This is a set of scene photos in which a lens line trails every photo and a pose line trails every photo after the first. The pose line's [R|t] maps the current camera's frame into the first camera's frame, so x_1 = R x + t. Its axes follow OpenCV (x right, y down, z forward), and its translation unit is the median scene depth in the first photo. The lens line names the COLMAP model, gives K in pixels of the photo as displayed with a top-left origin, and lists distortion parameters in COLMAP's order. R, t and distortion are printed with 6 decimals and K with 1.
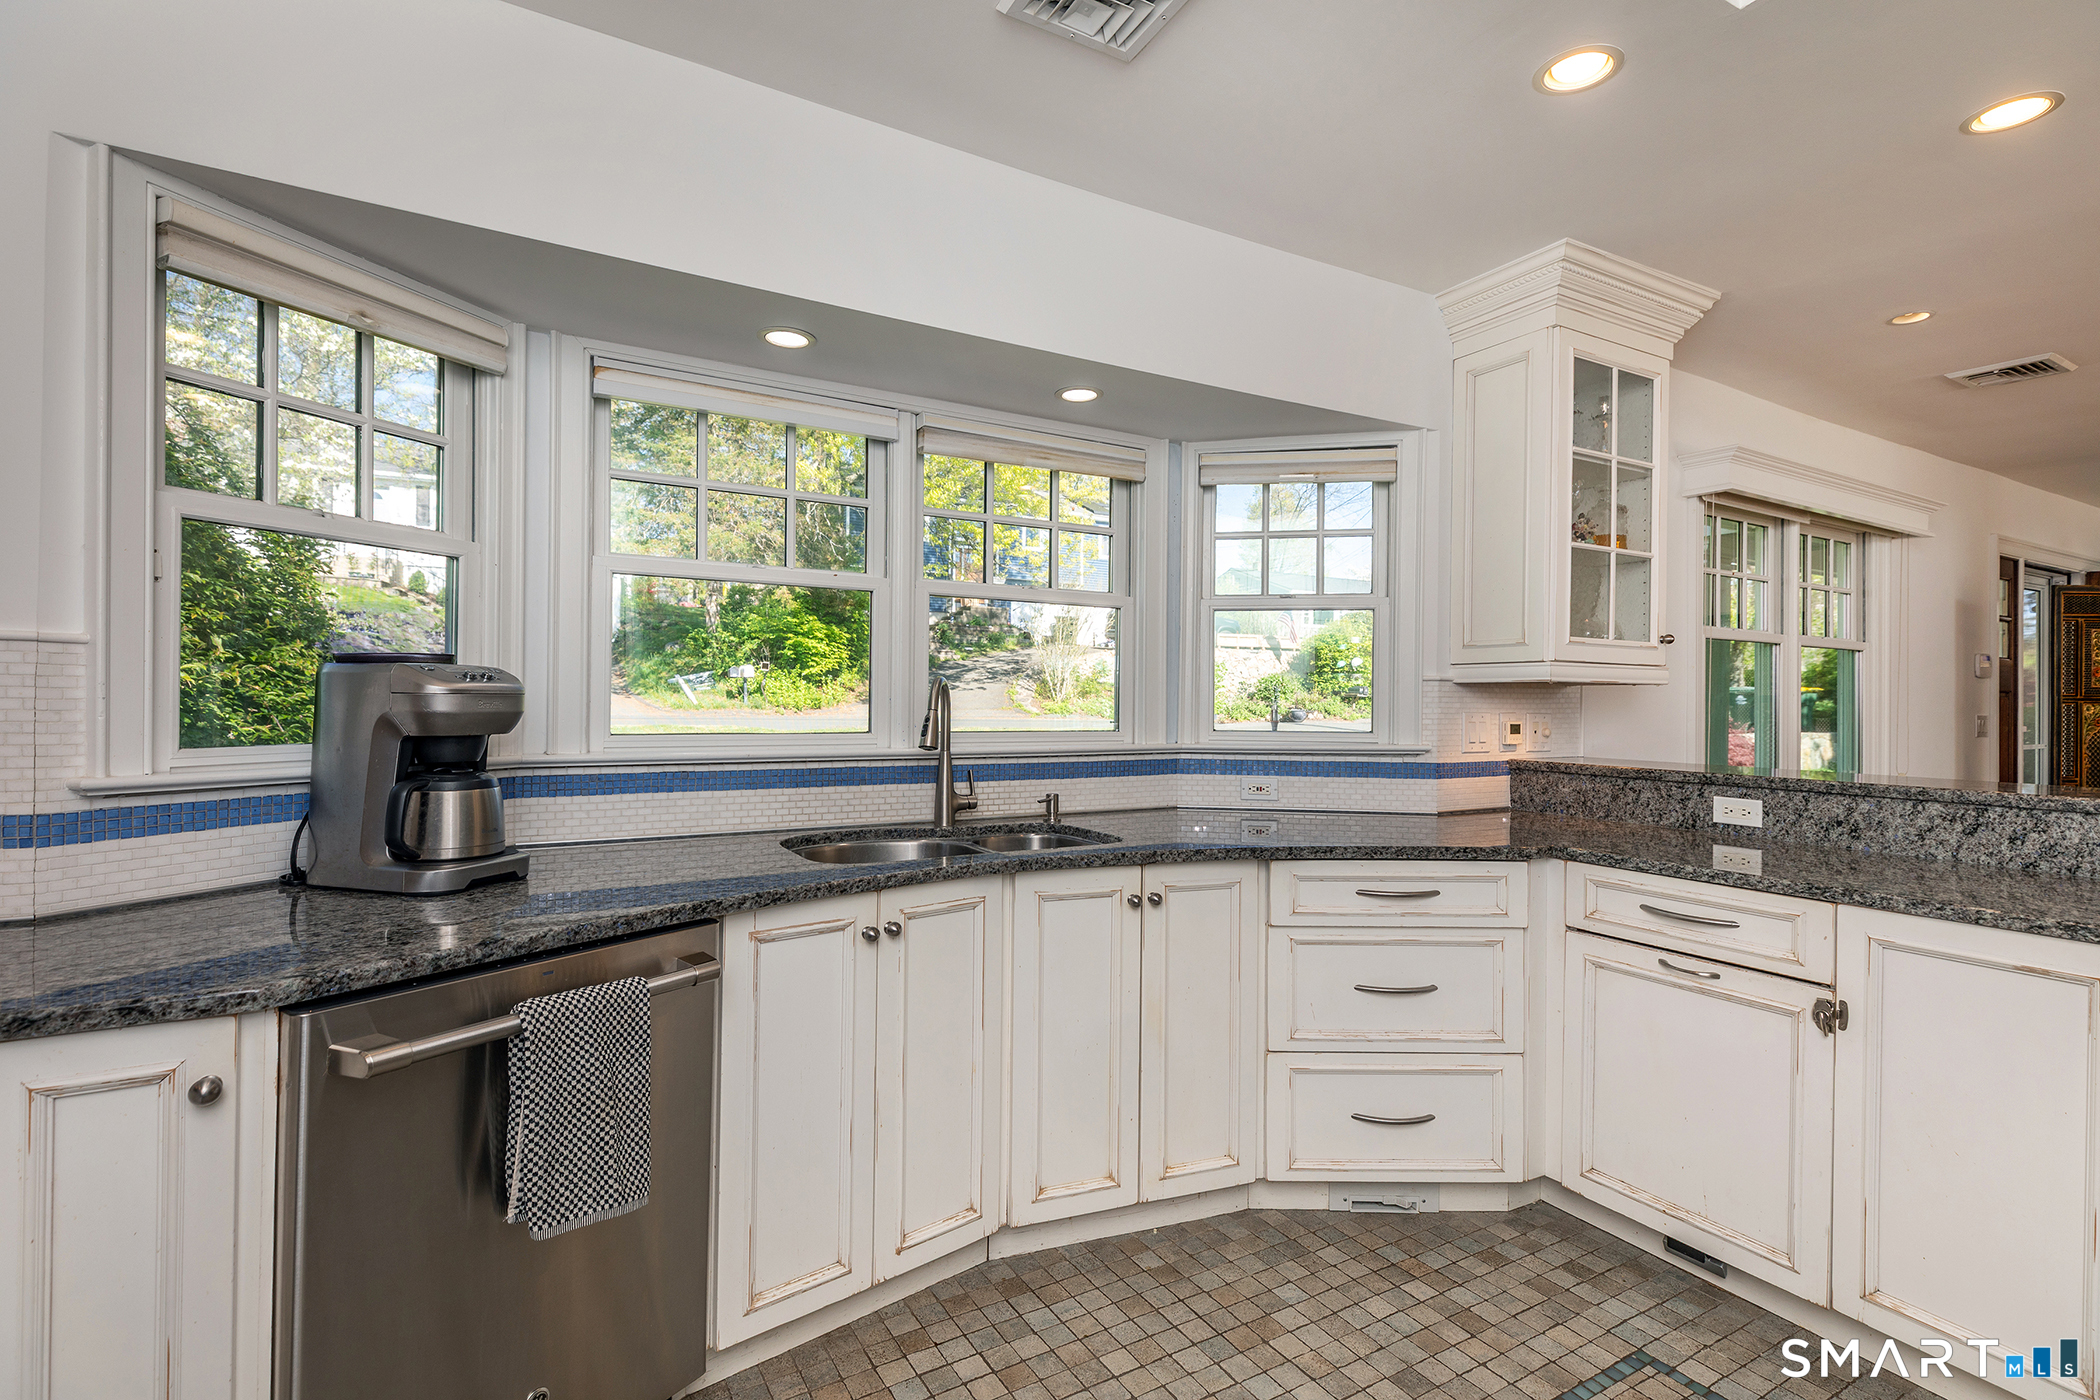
lens RADIAL K [[973.6, 0, 1050.0], [0, 973.6, 700.0], [0, 0, 1]] dist [0.016035, -0.001189]
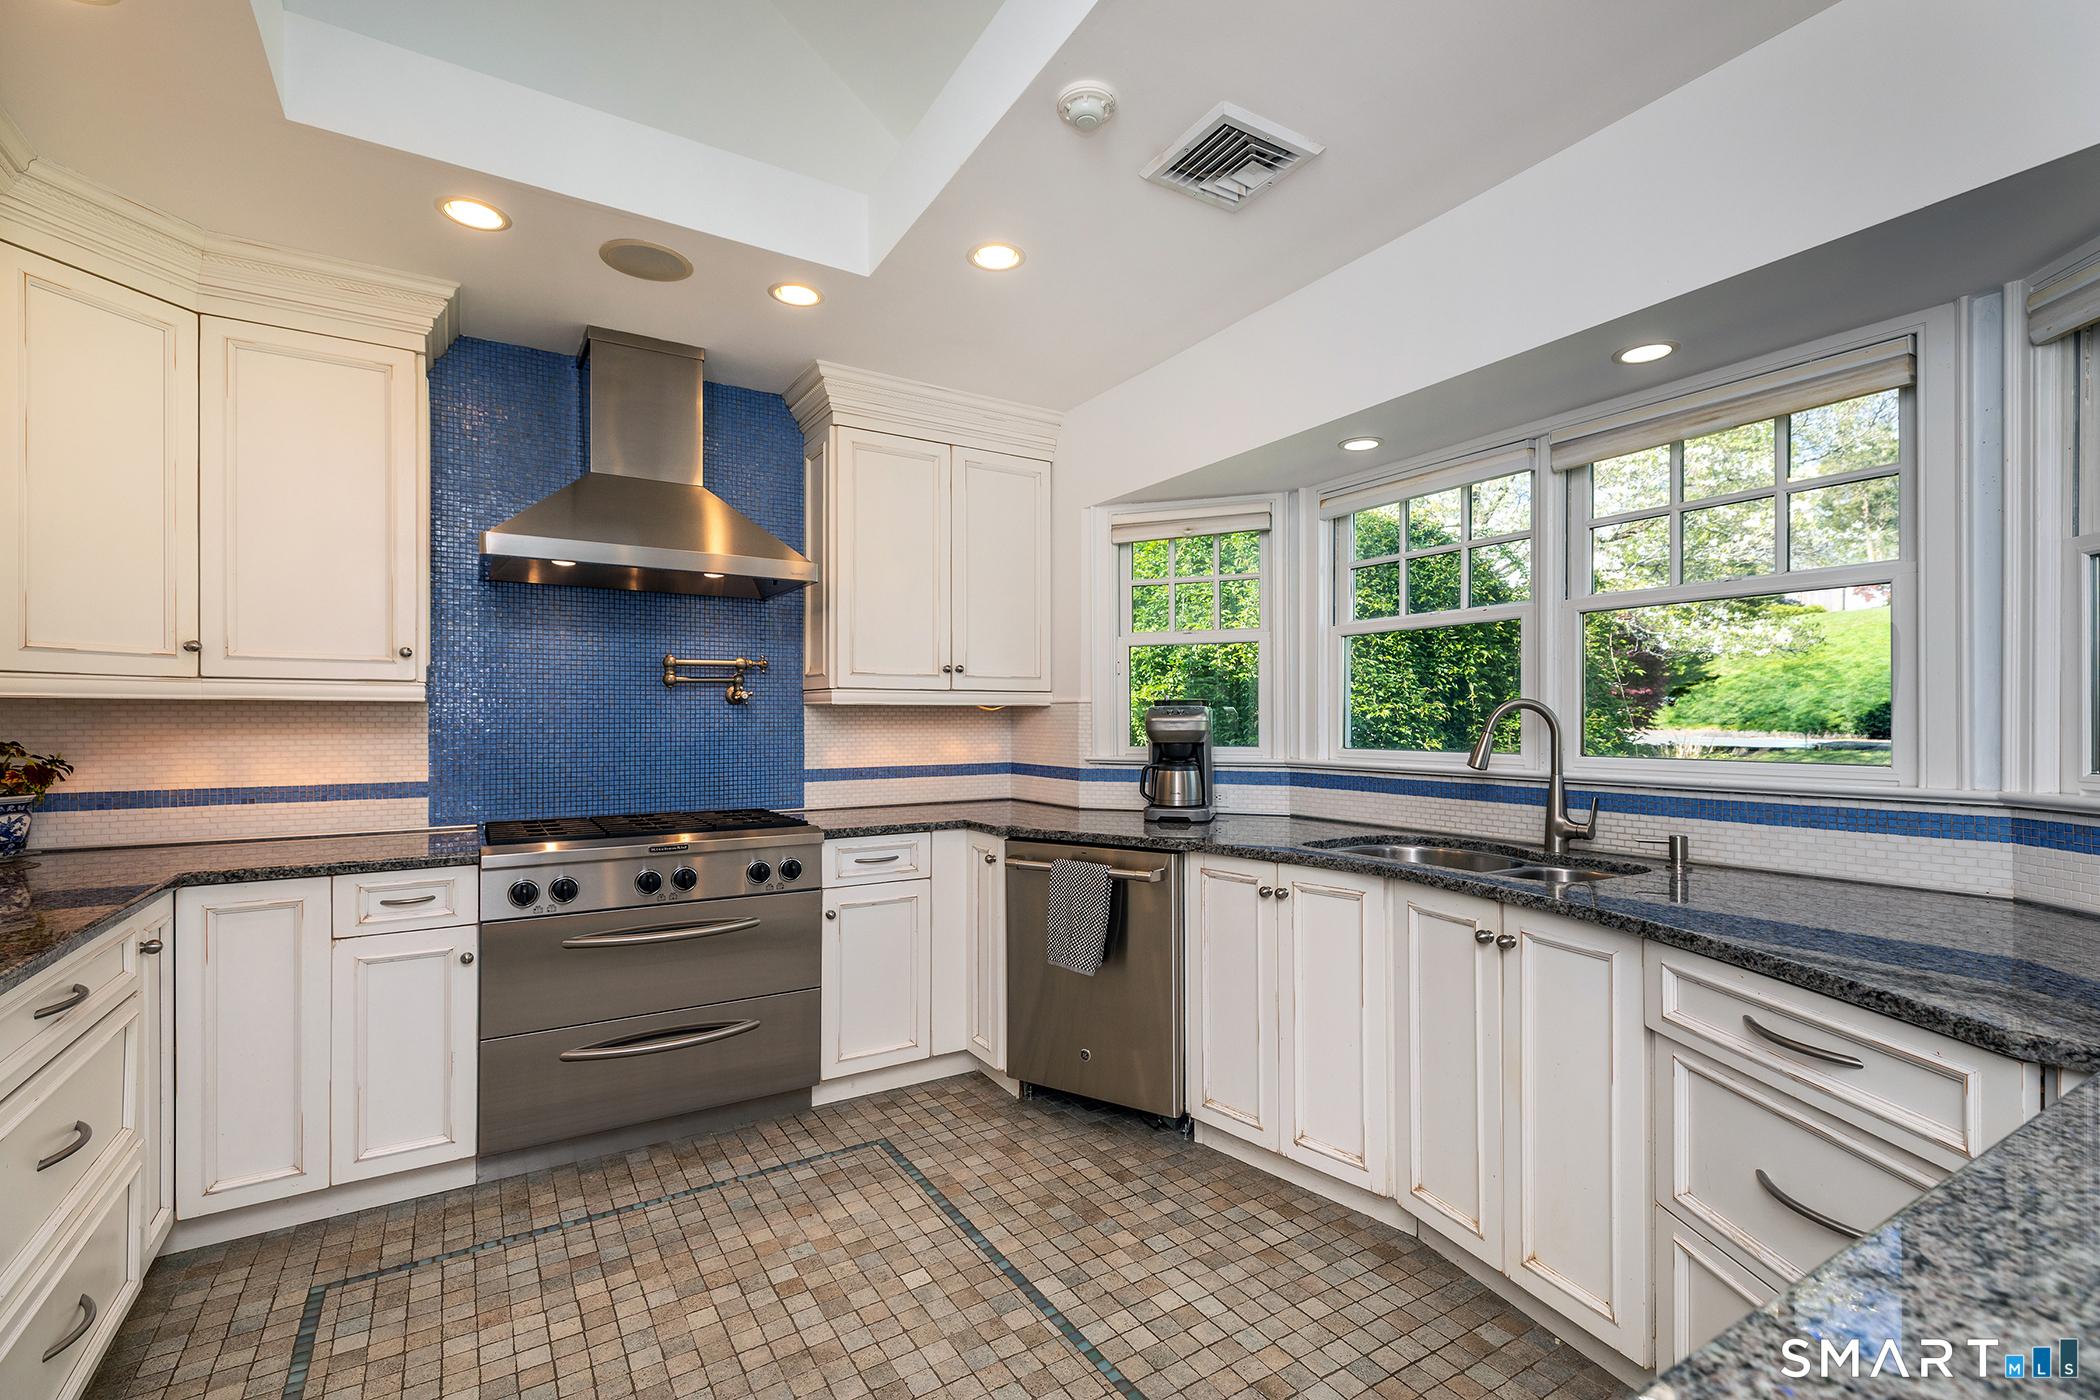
lens RADIAL K [[926.1, 0, 1058.6], [0, 926.1, 716.4], [0, 0, 1]] dist [-0.001247, -0.000258]
pose [[0.038886, -0.014417, -0.999140, 0.969767], [-0.000603, 0.999895, -0.014451, 0.009446], [0.999243, 0.001164, 0.038873, 0.569192]]
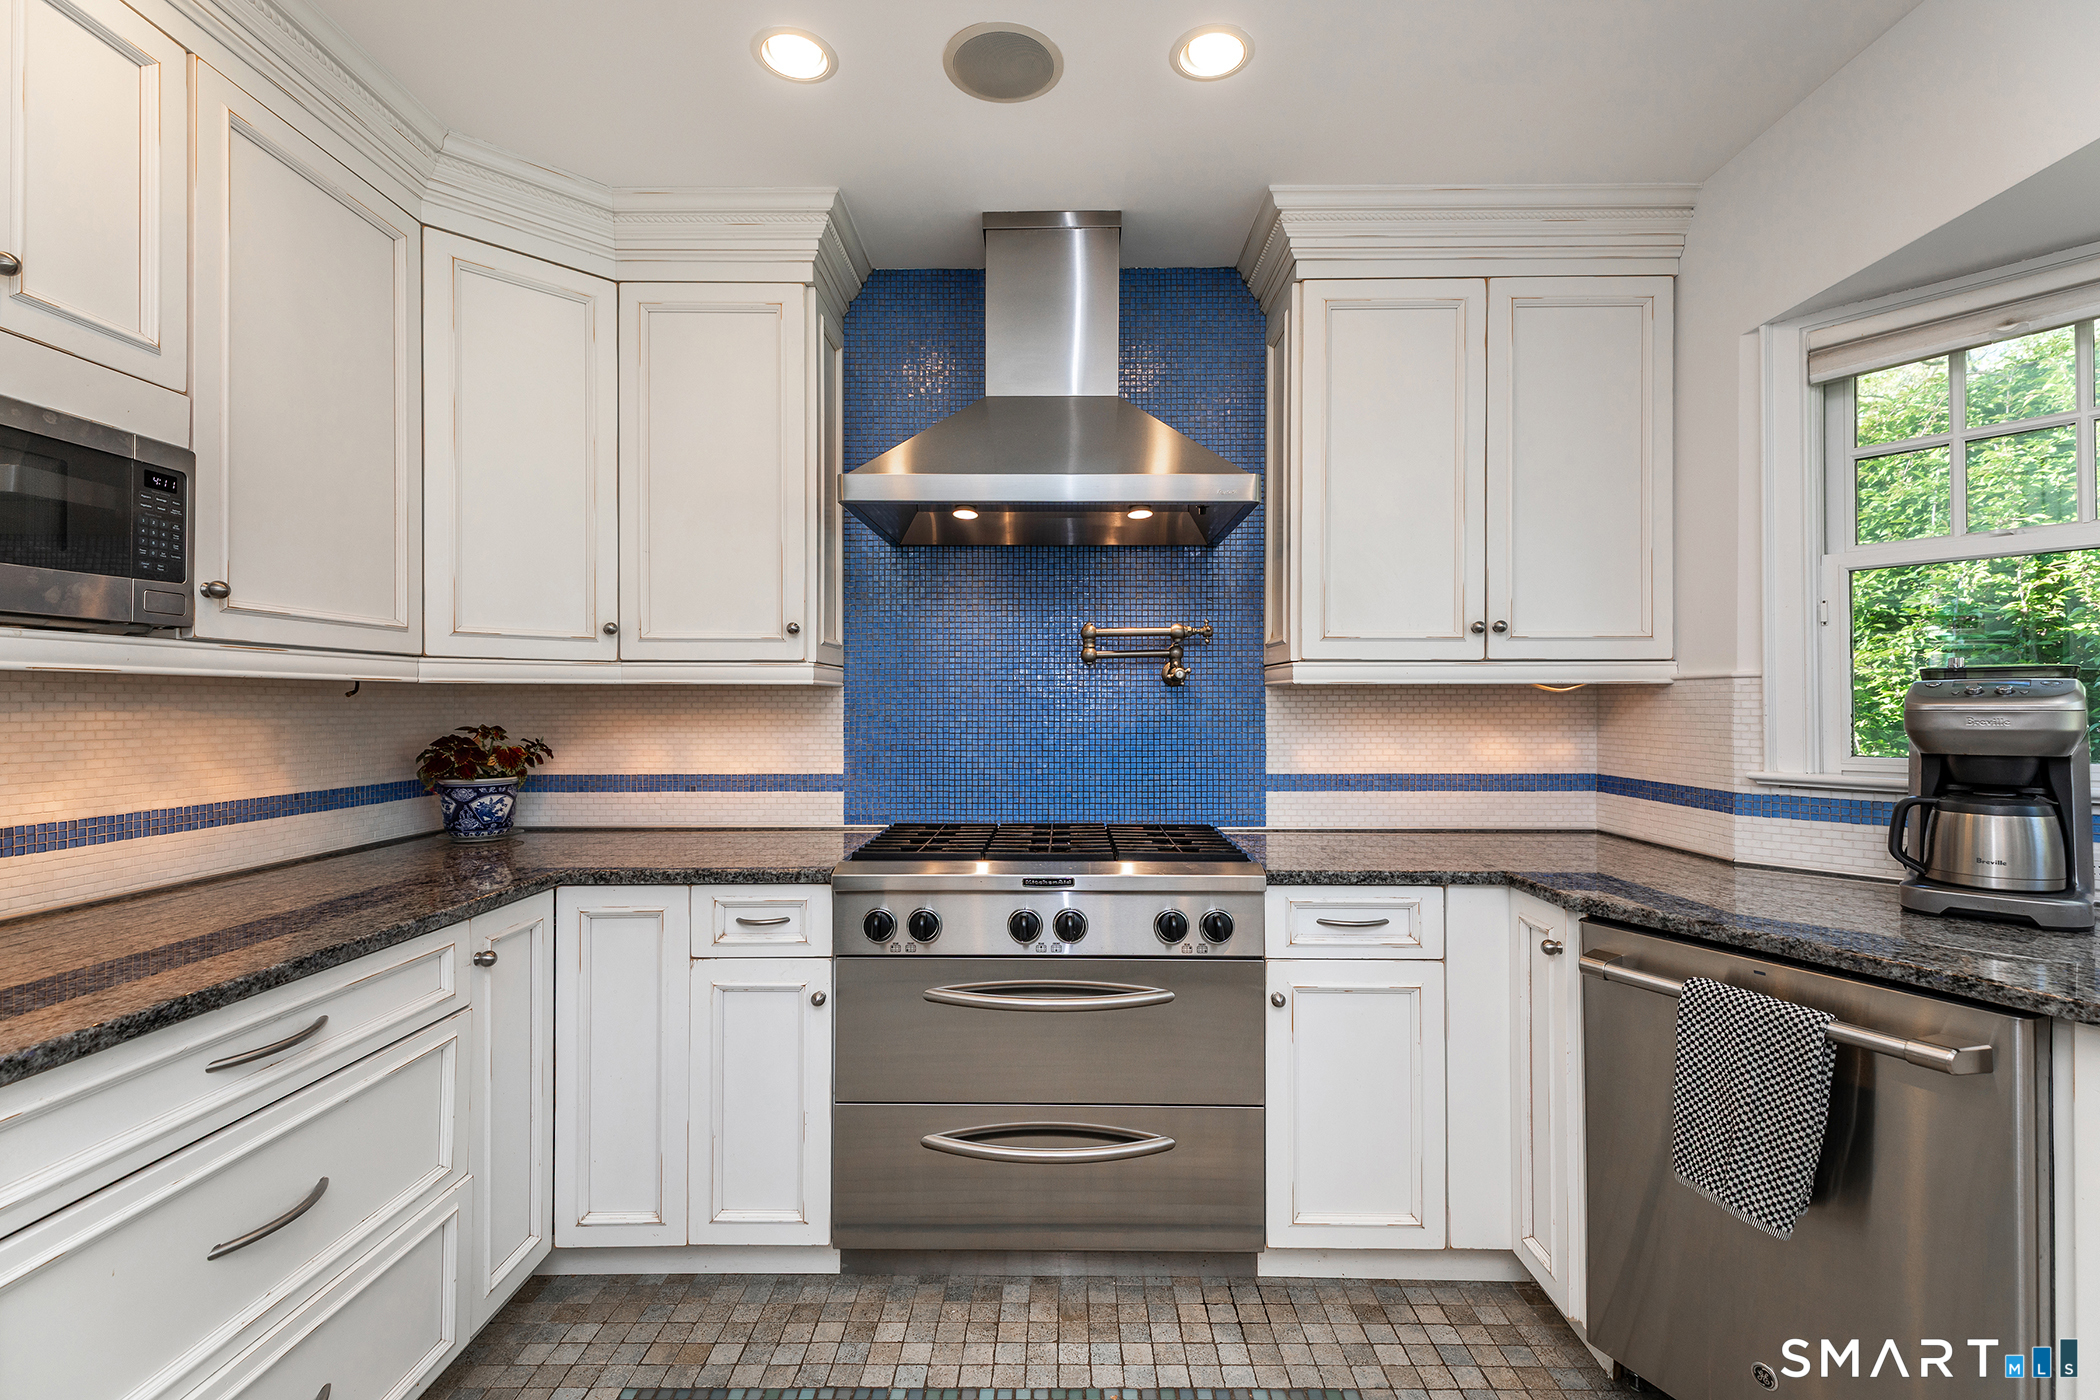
lens RADIAL K [[947.9, 0, 1050.0], [0, 947.9, 700.0], [0, 0, 1]] dist [0.029047, -0.015229]
pose [[-0.512610, -0.016386, -0.858465, 0.505052], [-0.007786, 0.999865, -0.014435, 0.003902], [0.858586, -0.000716, -0.512669, 0.572887]]
